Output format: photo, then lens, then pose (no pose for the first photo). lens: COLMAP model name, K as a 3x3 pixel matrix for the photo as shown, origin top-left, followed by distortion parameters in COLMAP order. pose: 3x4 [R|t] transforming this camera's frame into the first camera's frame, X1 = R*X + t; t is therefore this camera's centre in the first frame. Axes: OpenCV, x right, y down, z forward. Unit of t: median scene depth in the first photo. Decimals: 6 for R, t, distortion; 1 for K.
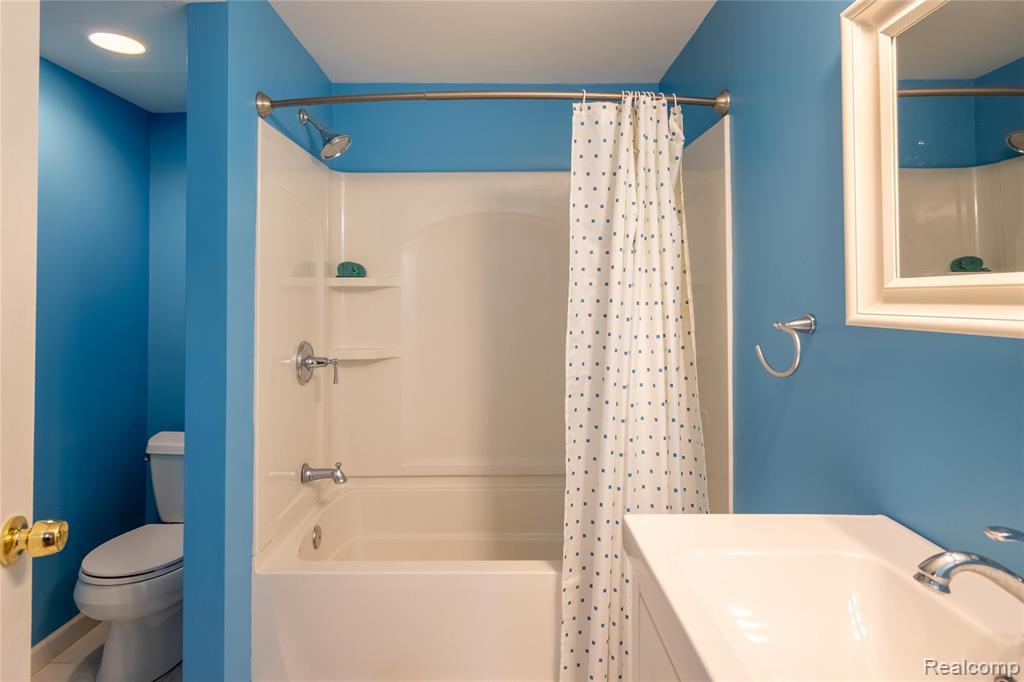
lens RADIAL K [[552.3, 0, 502.2], [0, 552.3, 290.5], [0, 0, 1]] dist [0.002972, -0.000936]
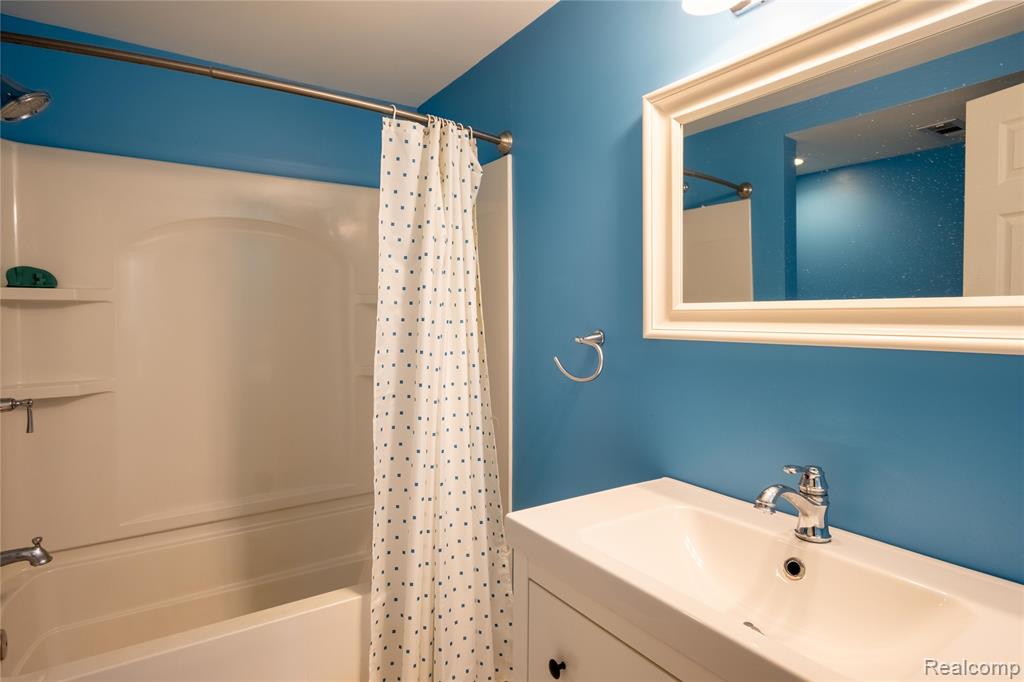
lens RADIAL K [[552.3, 0, 509.6], [0, 552.3, 326.3], [0, 0, 1]] dist [0.002972, -0.000936]
pose [[0.837112, -0.008665, 0.546963, -0.220128], [-0.009518, 0.999492, 0.030401, -0.001562], [-0.546949, -0.030655, 0.836604, 0.049672]]
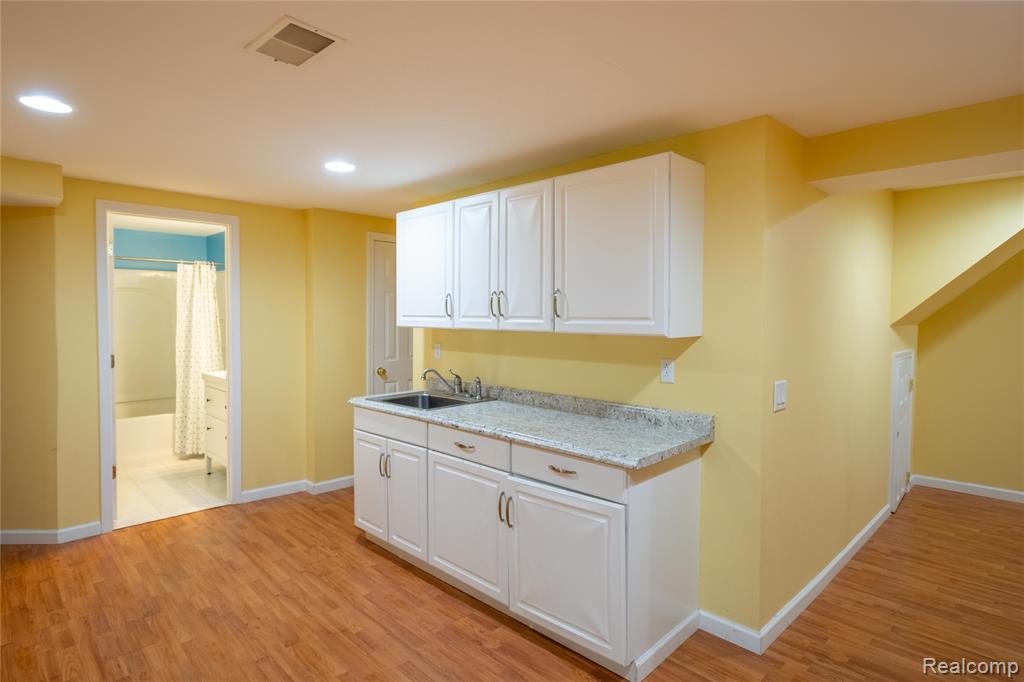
lens RADIAL K [[552.3, 0, 515.8], [0, 552.3, 337.4], [0, 0, 1]] dist [0.002972, -0.000936]
pose [[0.709592, -0.022364, 0.704258, -0.724556], [-0.009550, 0.999099, 0.041349, -0.068123], [-0.704548, -0.036067, 0.708739, -2.579123]]
